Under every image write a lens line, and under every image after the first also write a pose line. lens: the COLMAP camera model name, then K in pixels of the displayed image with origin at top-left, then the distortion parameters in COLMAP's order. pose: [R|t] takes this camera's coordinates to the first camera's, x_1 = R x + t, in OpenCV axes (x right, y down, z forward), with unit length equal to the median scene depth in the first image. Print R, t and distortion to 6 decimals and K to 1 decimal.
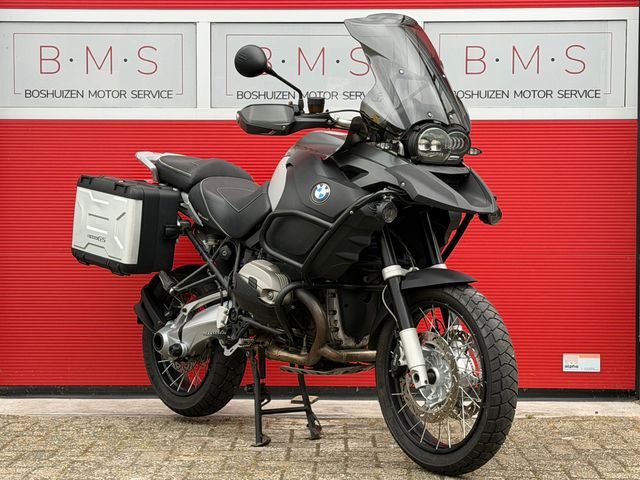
lens RADIAL K [[1364.7, 0, 323.5], [0, 1364.7, 248.0], [0, 0, 1]] dist [0.138377, 0.107602]
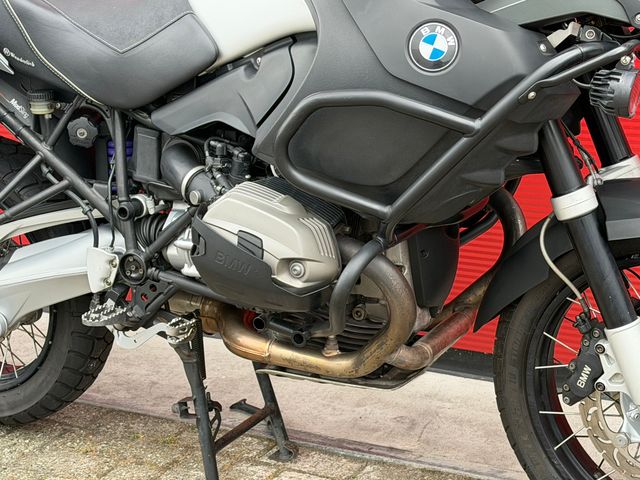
lens RADIAL K [[1411.3, 0, 318.5], [0, 1411.3, 237.2], [0, 0, 1]] dist [0.141015, 0.179583]
pose [[0.926759, -0.150905, 0.344014, -0.185687], [0.054412, 0.960034, 0.274544, -0.100482], [-0.371695, -0.235718, 0.897931, 0.560187]]
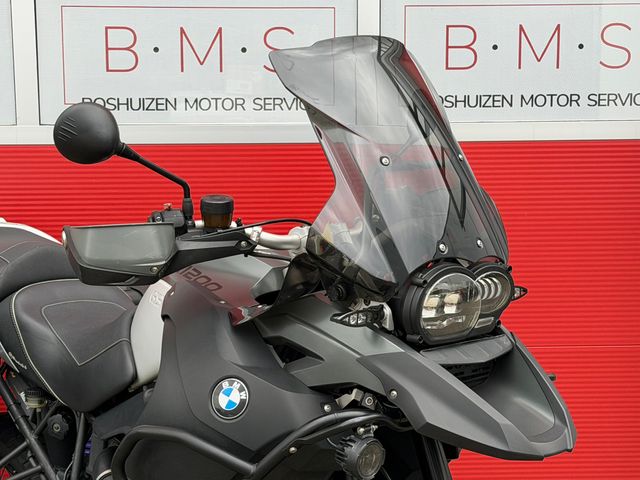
lens RADIAL K [[1377.3, 0, 333.4], [0, 1377.3, 252.3], [0, 0, 1]] dist [0.136600, 0.121767]
pose [[0.996037, -0.018656, 0.086963, -0.006960], [0.009618, 0.994614, 0.103205, -0.138555], [-0.088420, -0.101960, 0.990851, 0.457605]]
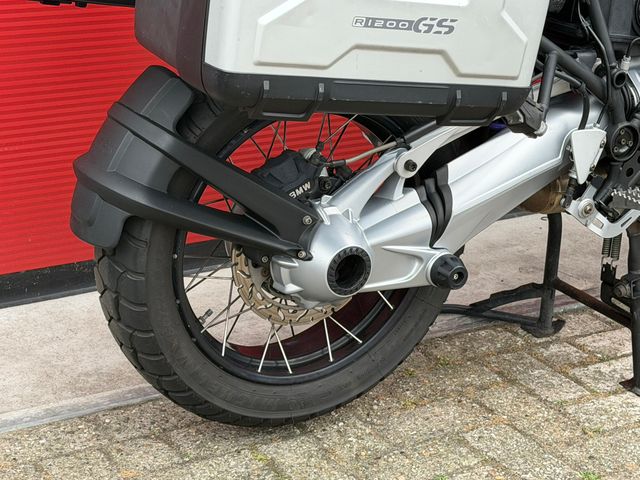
lens RADIAL K [[1411.3, 0, 318.5], [0, 1411.3, 237.2], [0, 0, 1]] dist [0.141015, 0.179583]
pose [[0.166915, -0.355282, 0.919736, -0.521521], [-0.029550, 0.930601, 0.364841, -0.084557], [-0.985528, -0.088075, 0.144832, 1.086326]]
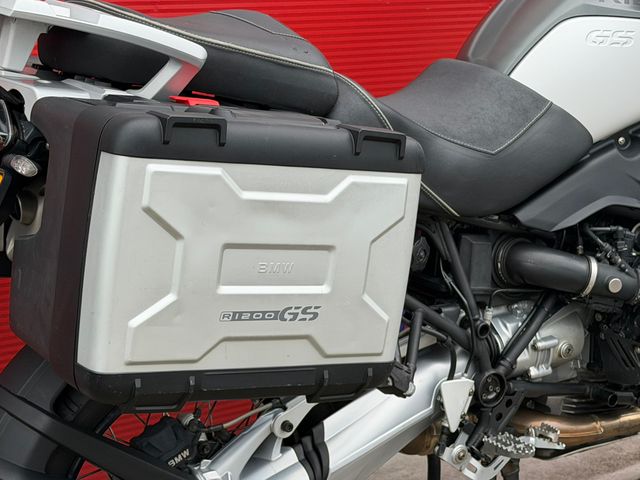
lens RADIAL K [[1411.3, 0, 318.5], [0, 1411.3, 237.2], [0, 0, 1]] dist [0.141015, 0.179583]
pose [[0.088485, -0.251435, 0.963821, -0.523939], [-0.016752, 0.967104, 0.253829, -0.118161], [-0.995937, -0.038606, 0.081362, 1.079463]]
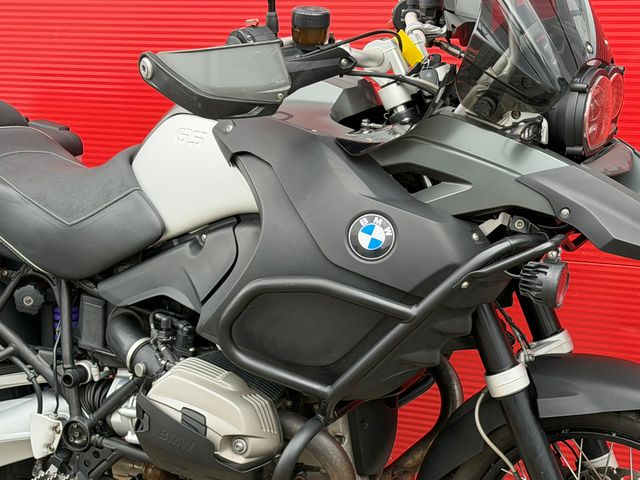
lens RADIAL K [[1411.3, 0, 318.5], [0, 1411.3, 237.2], [0, 0, 1]] dist [0.141015, 0.179583]
pose [[0.911196, -0.123326, 0.393081, -0.188600], [0.041998, 0.976978, 0.209165, -0.129673], [-0.409827, -0.174081, 0.895398, 0.551870]]
